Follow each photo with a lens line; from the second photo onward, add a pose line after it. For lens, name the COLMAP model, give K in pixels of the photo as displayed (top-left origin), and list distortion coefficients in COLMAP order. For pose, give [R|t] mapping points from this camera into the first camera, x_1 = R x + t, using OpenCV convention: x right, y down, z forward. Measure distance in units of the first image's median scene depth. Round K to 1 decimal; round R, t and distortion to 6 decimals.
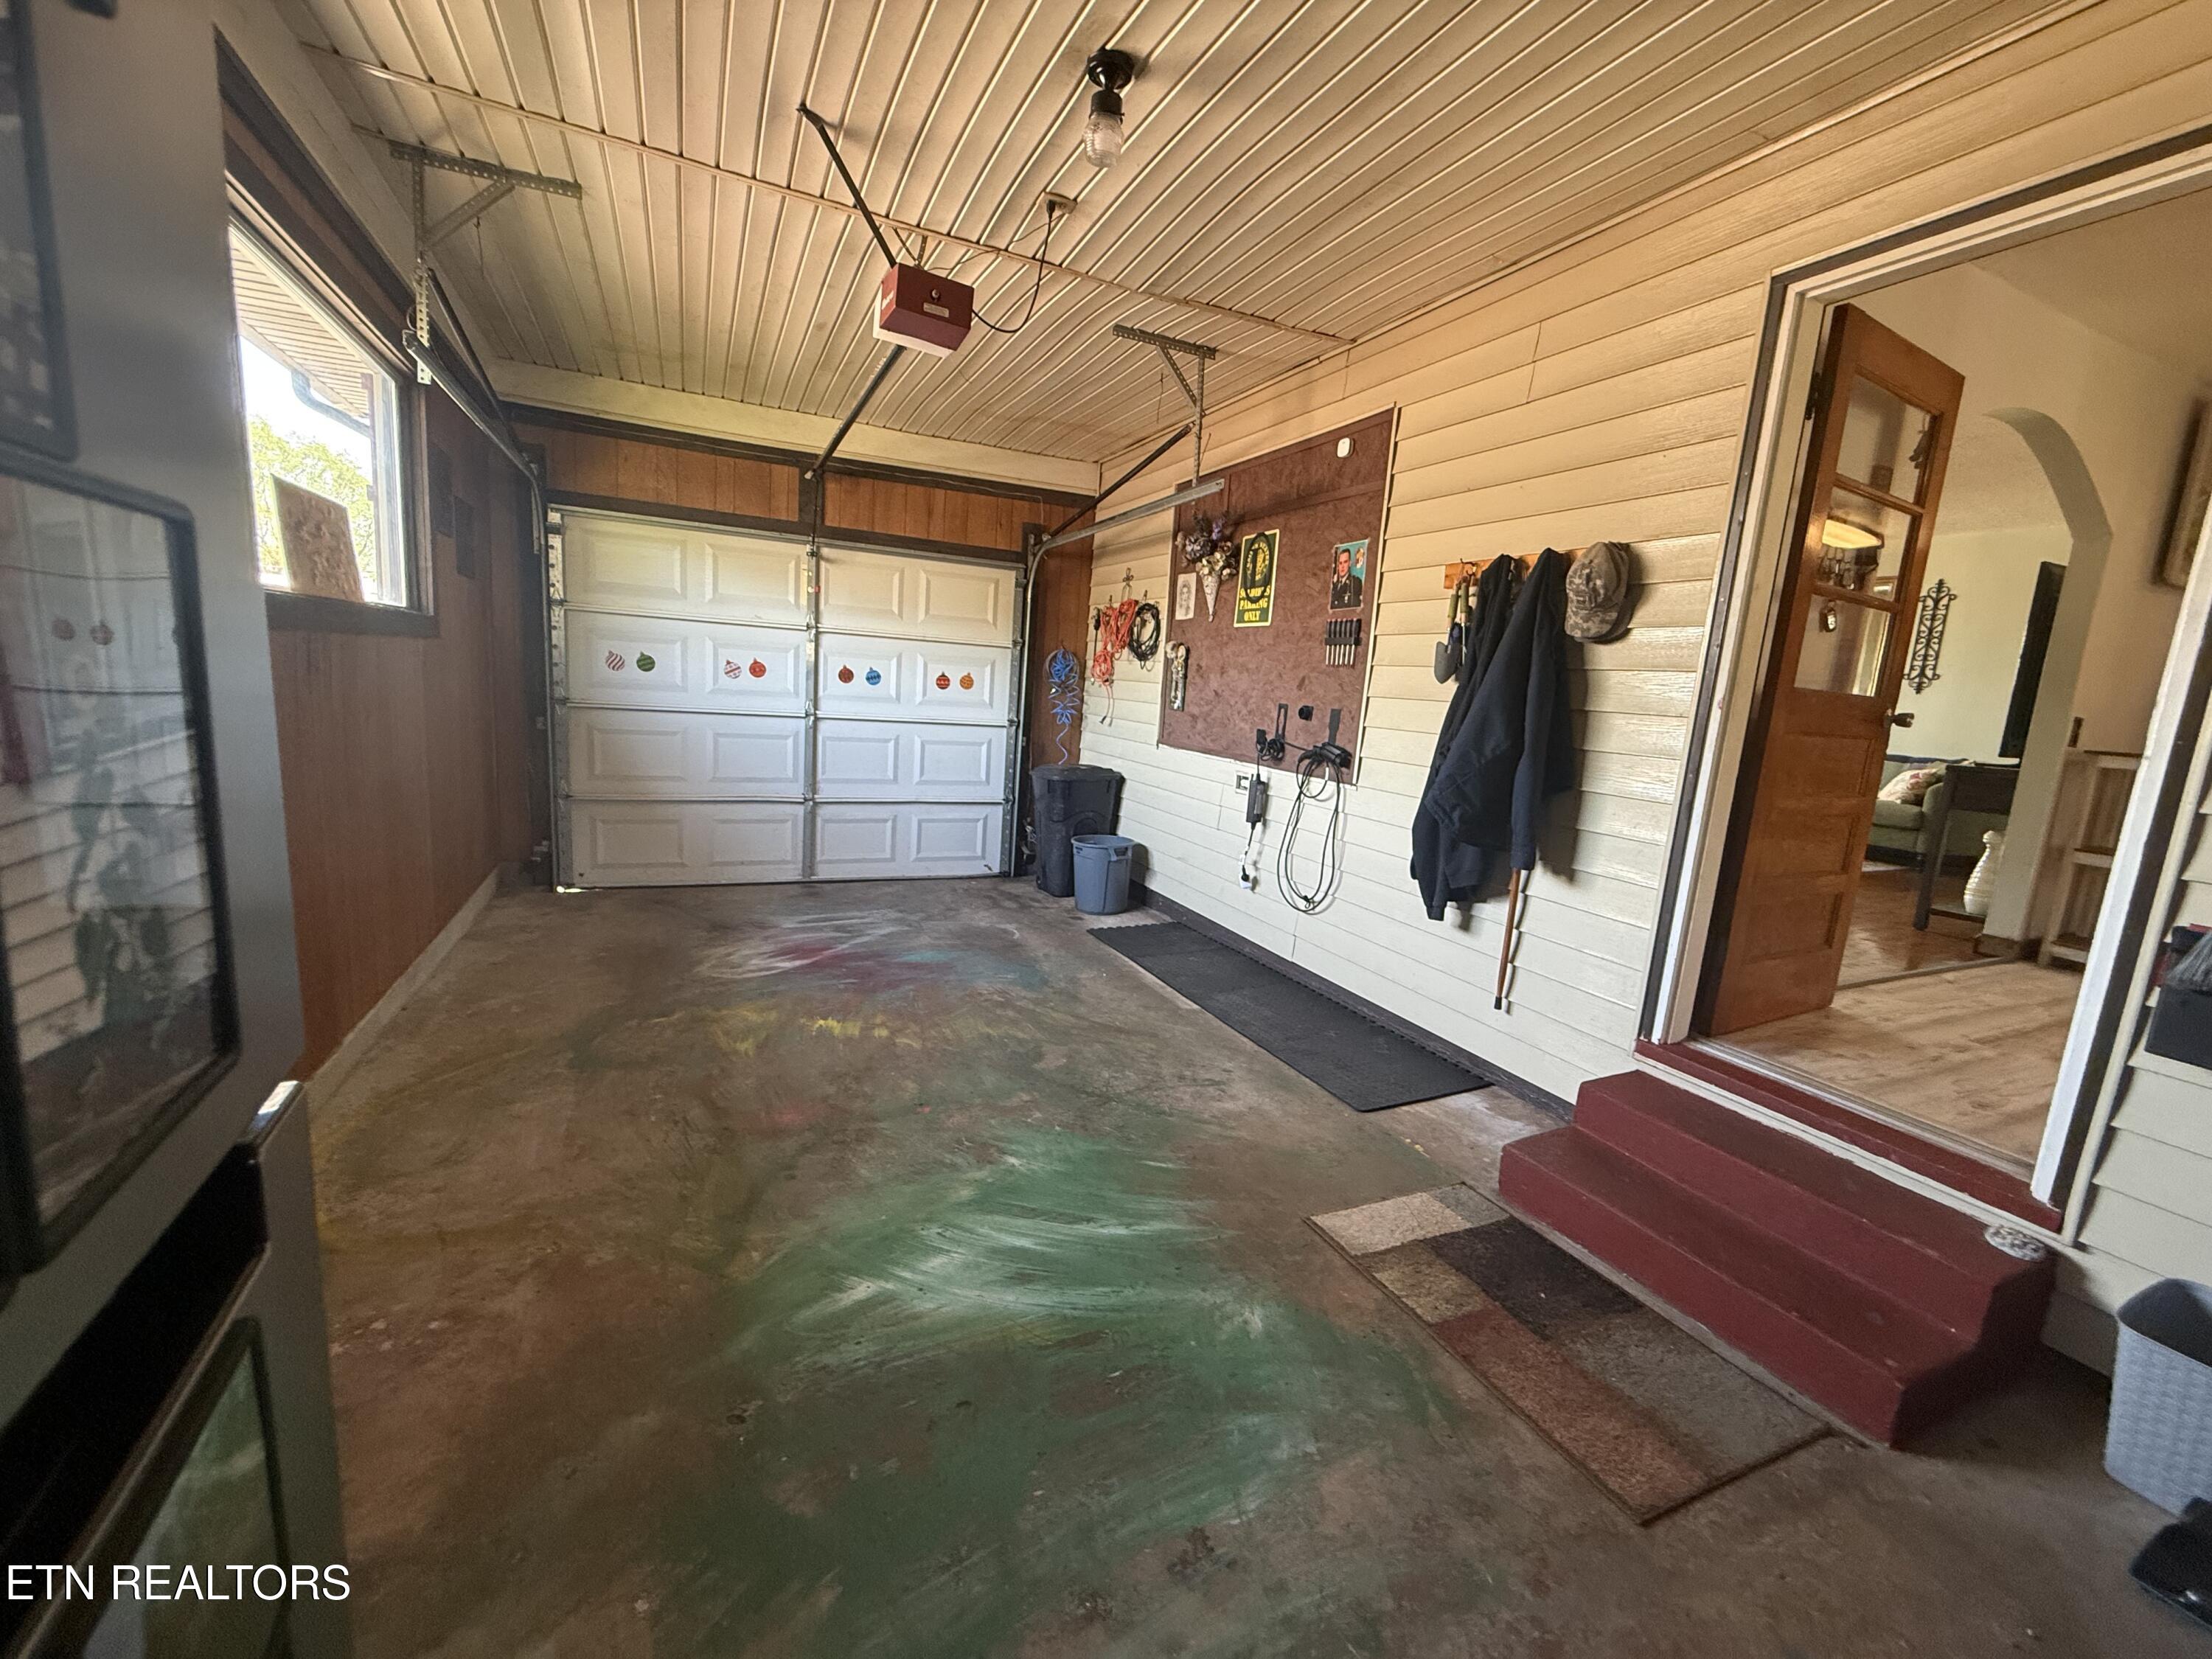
lens RADIAL K [[885.8, 0, 1101.1], [0, 885.8, 829.3], [0, 0, 1]] dist [-0.000439, 0.000218]
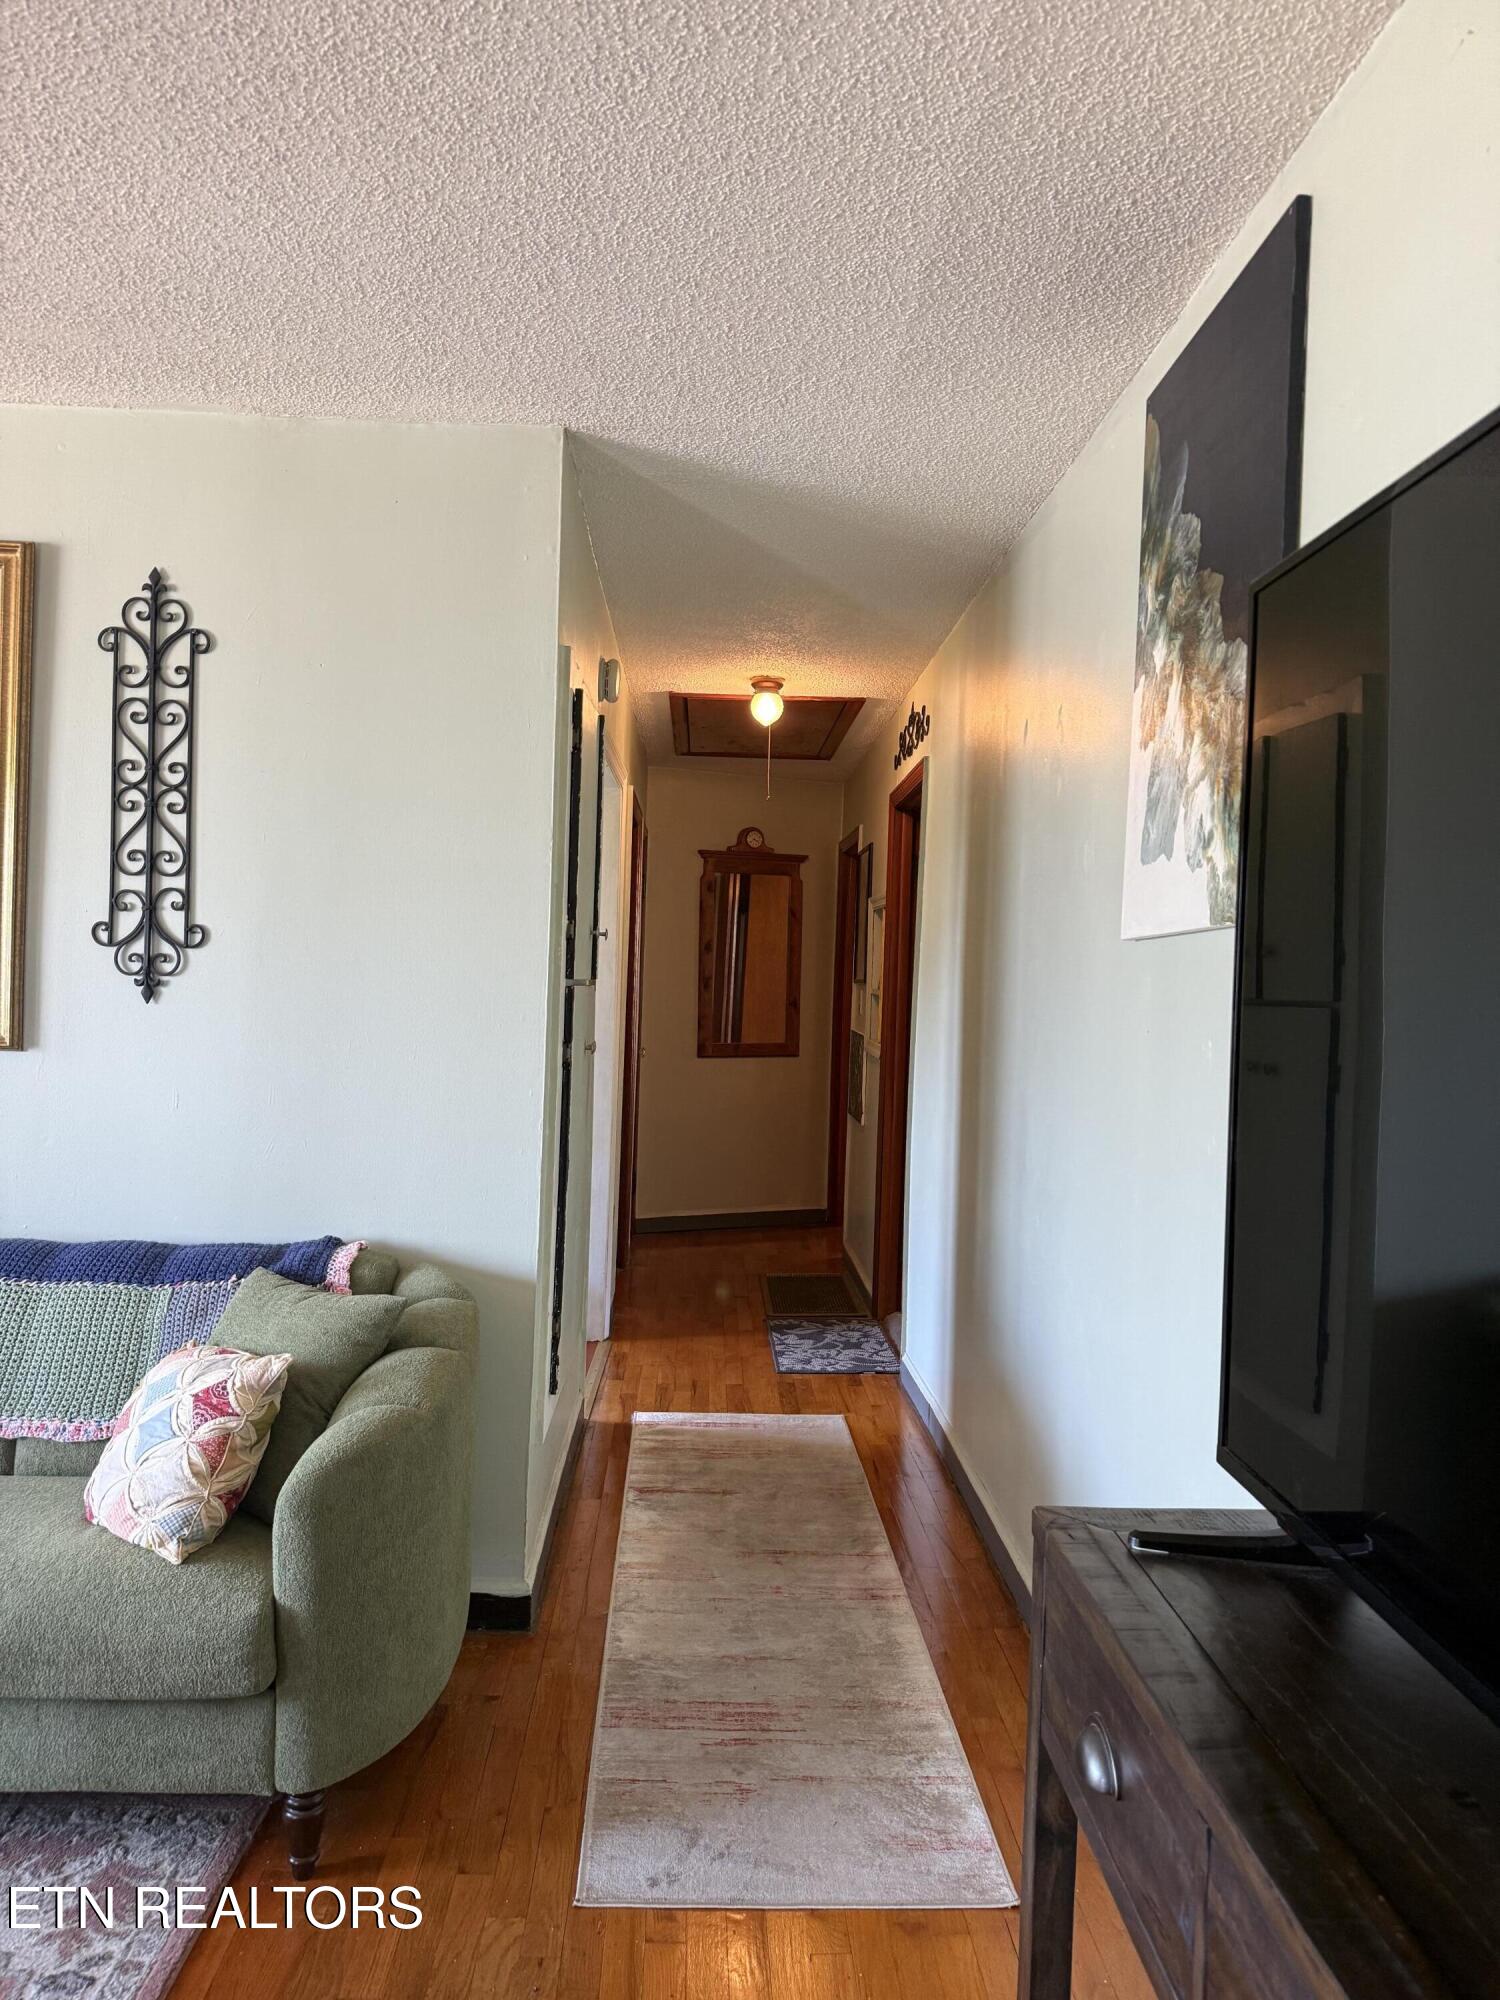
lens RADIAL K [[1390.5, 0, 749.4], [0, 1390.5, 1000.0], [0, 0, 1]] dist [0.043943, -0.074621]
pose [[0.385826, -0.063470, 0.920386, 0.264454], [0.146683, 0.989161, 0.006723, -0.056092], [-0.910836, 0.132411, 0.390953, 0.293369]]
